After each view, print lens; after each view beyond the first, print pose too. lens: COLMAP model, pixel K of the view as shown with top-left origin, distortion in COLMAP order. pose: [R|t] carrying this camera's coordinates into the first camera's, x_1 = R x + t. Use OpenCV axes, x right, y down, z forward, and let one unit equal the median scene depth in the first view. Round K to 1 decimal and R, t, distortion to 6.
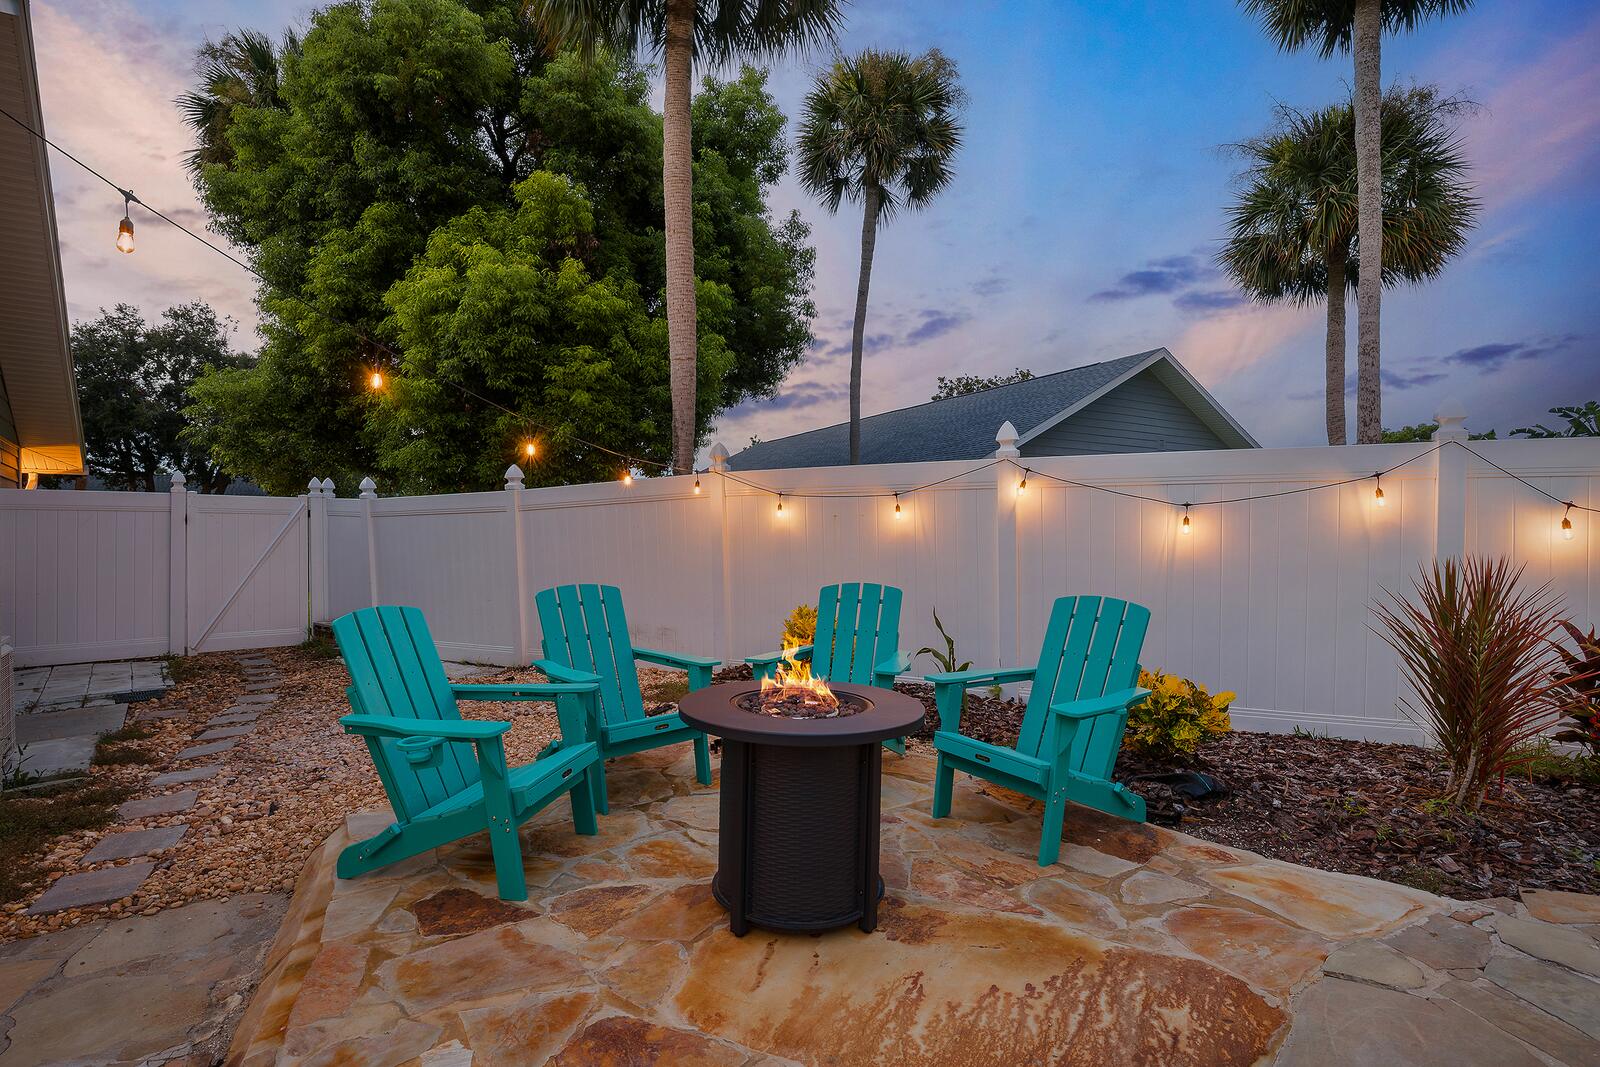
lens RADIAL K [[714.1, 0, 800.0], [0, 714.1, 533.5], [0, 0, 1]] dist [0.001547, 0.000022]
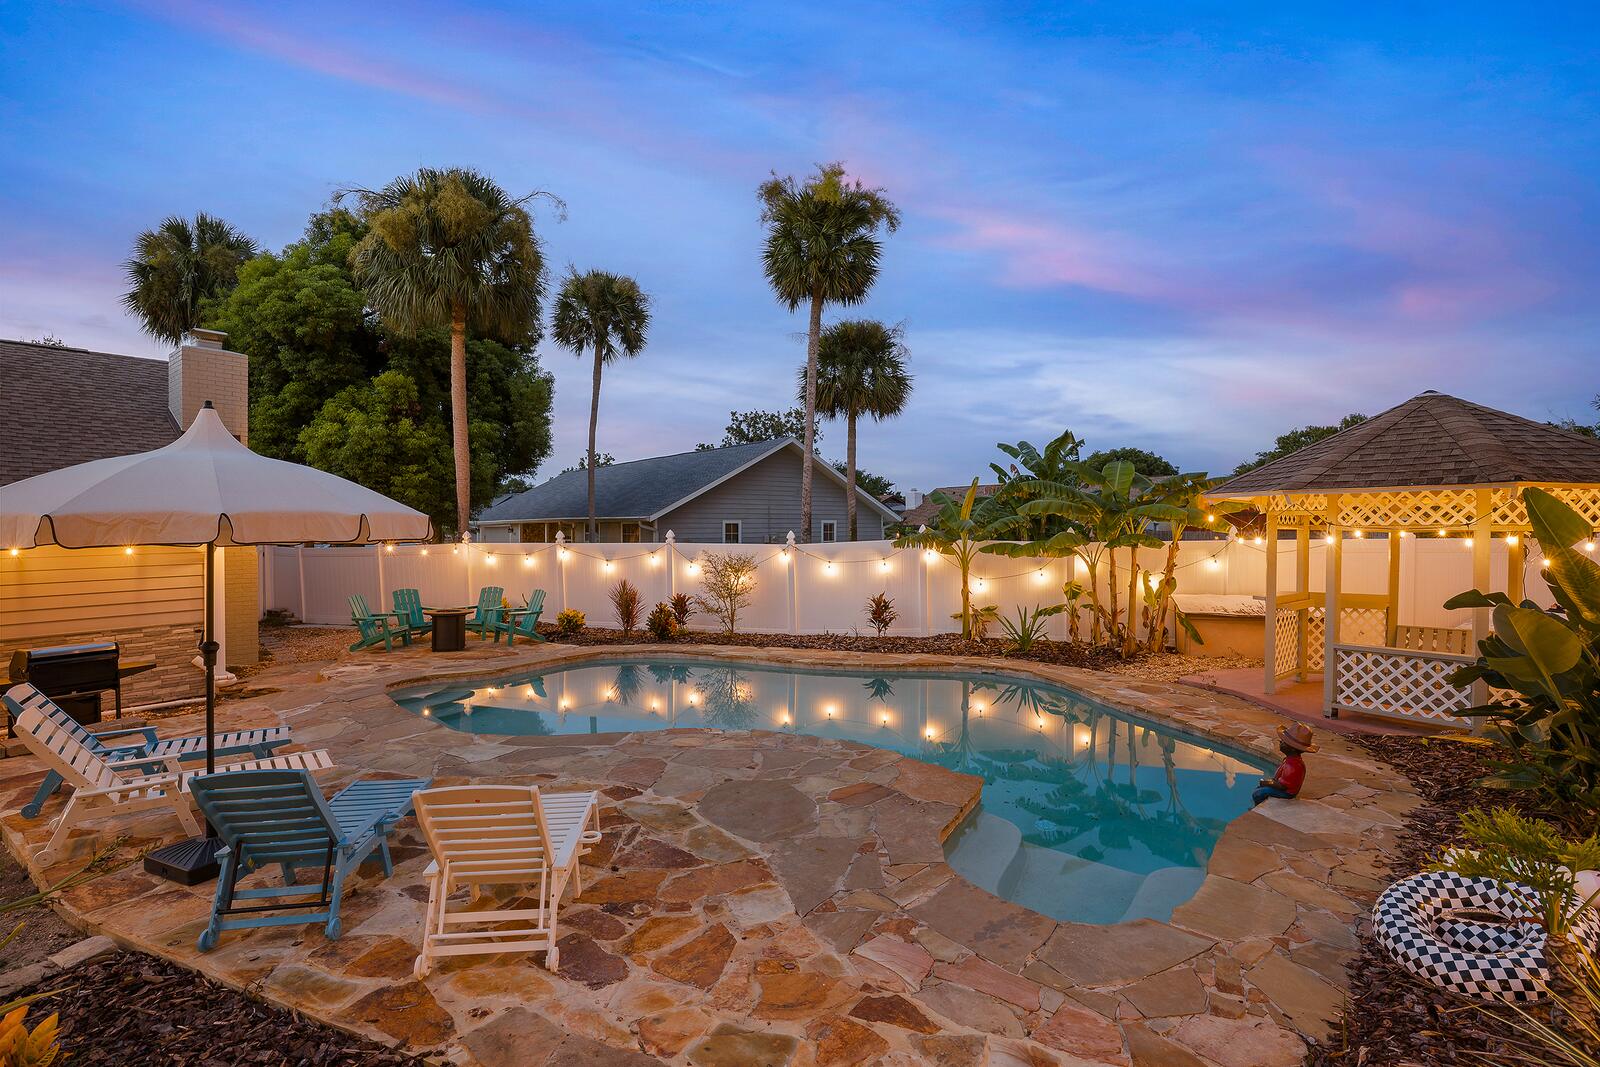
lens RADIAL K [[752.7, 0, 800.0], [0, 752.7, 533.5], [0, 0, 1]] dist [-0.001159, -0.000403]
pose [[0.987167, -0.006941, 0.159543, 0.393725], [0.005249, 0.999925, 0.011023, -0.089274], [-0.159608, -0.010044, 0.987129, -1.144089]]
